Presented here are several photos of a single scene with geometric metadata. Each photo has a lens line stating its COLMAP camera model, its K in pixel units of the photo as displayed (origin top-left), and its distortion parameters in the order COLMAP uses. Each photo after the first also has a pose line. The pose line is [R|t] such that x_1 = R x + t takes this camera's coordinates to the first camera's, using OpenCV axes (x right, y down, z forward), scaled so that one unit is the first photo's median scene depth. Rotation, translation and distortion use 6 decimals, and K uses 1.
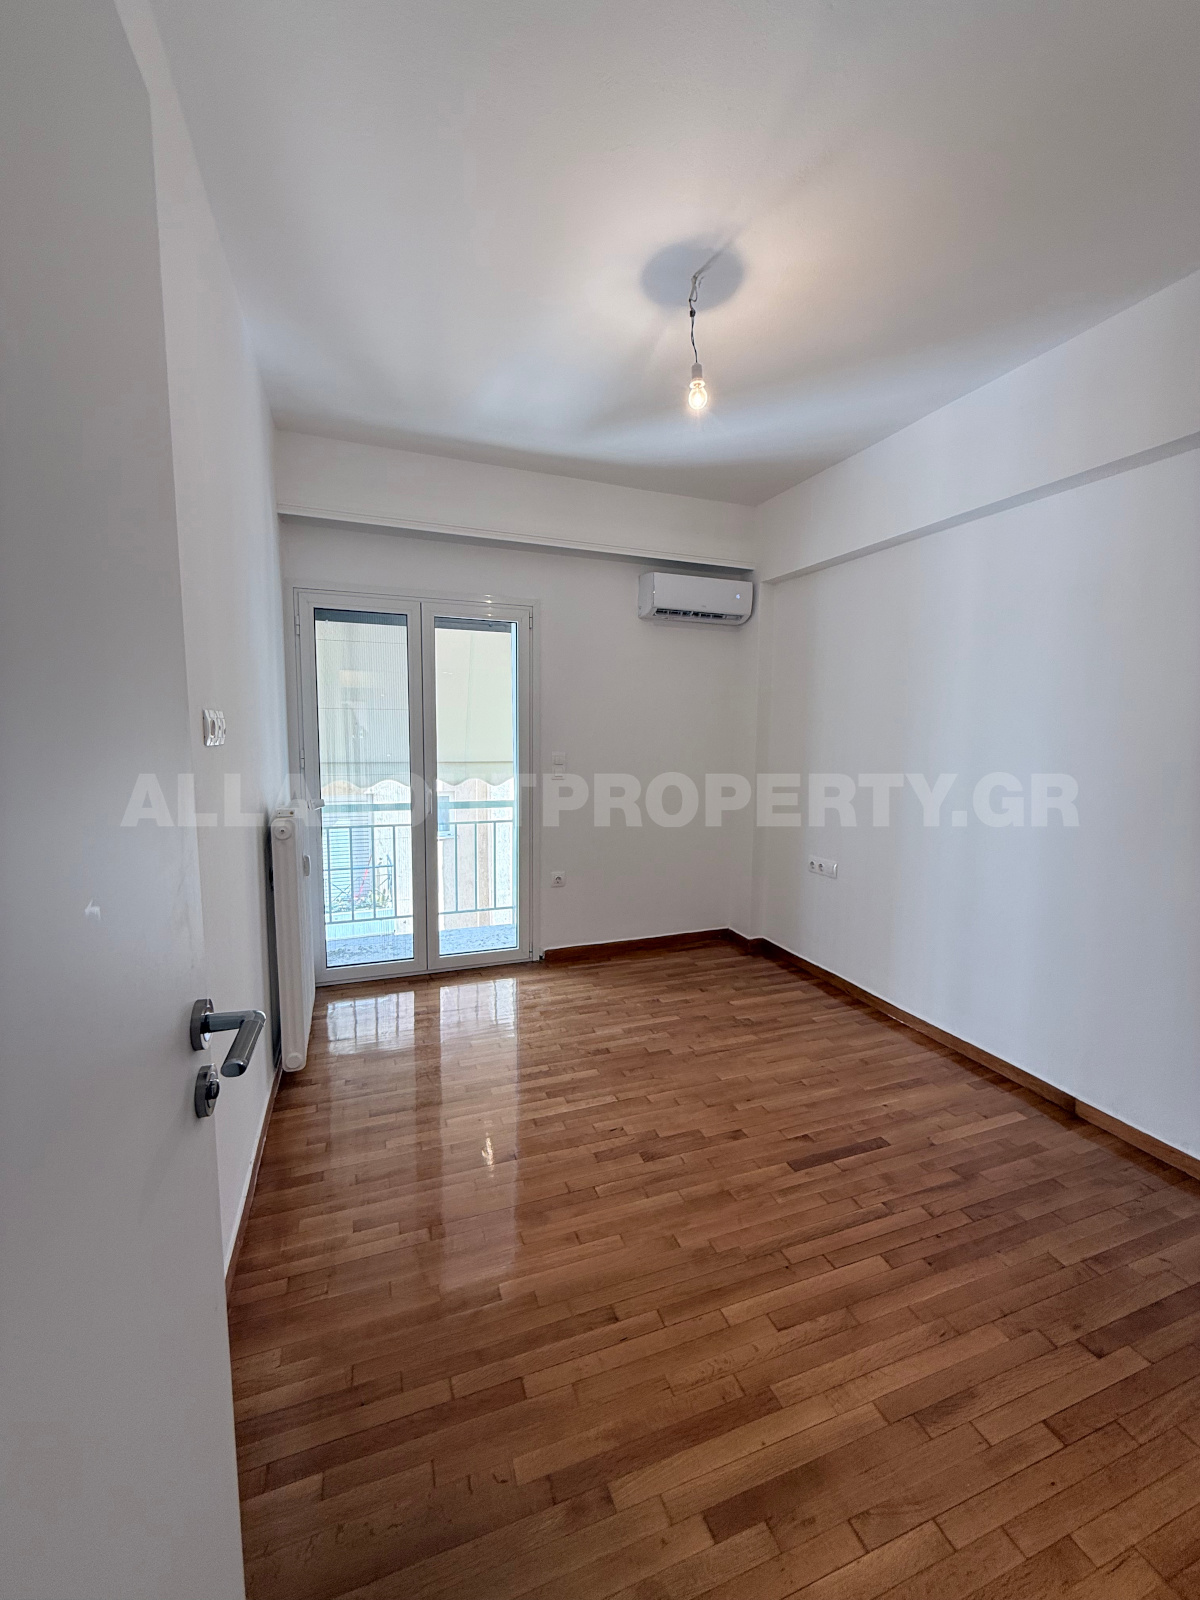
lens RADIAL K [[638.0, 0, 599.3], [0, 638.0, 798.3], [0, 0, 1]] dist [-0.000235, -0.000158]
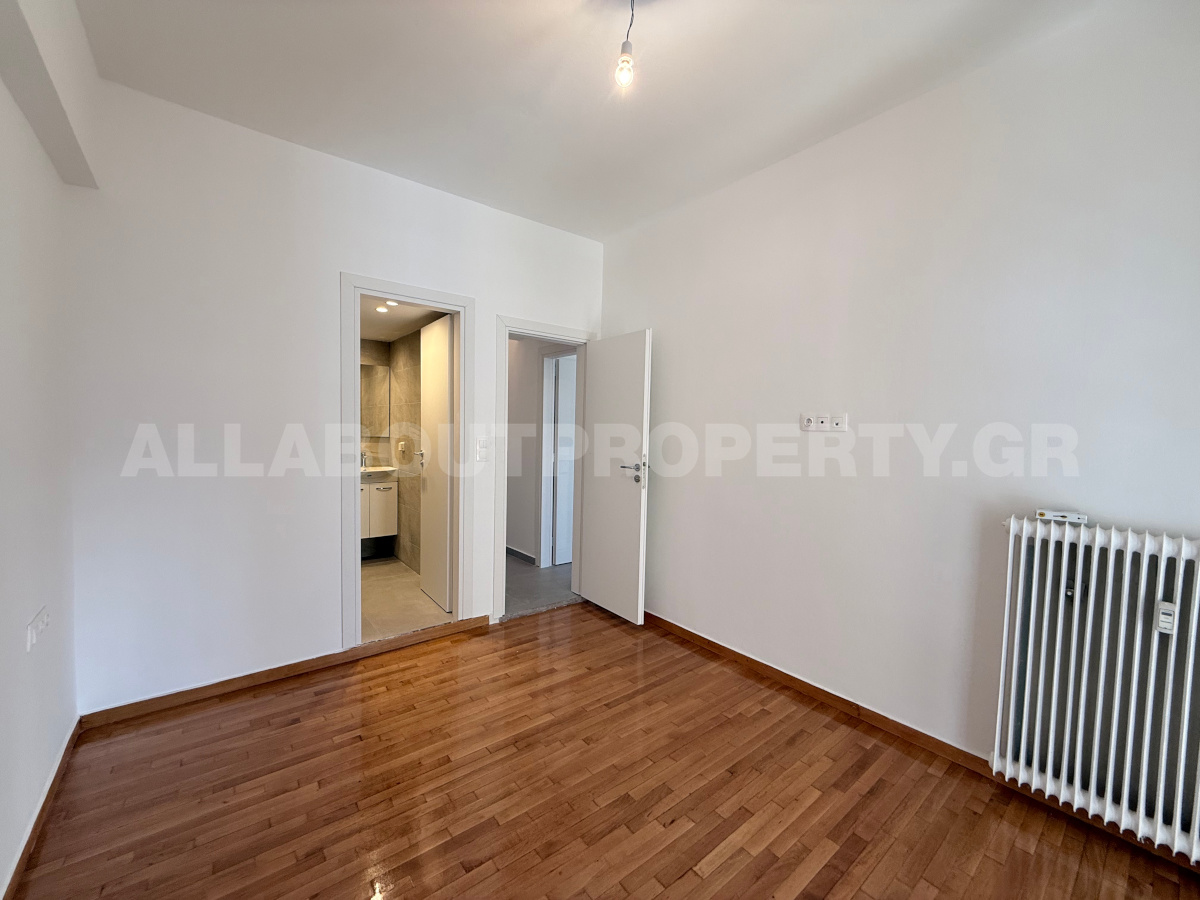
lens RADIAL K [[478.5, 0, 599.1], [0, 478.5, 451.1], [0, 0, 1]] dist [-0.000235, -0.000158]
pose [[-0.947785, -0.021354, -0.318194, 0.460765], [-0.070382, 0.987160, 0.143396, -0.169160], [0.311046, 0.158303, -0.937118, 1.931732]]
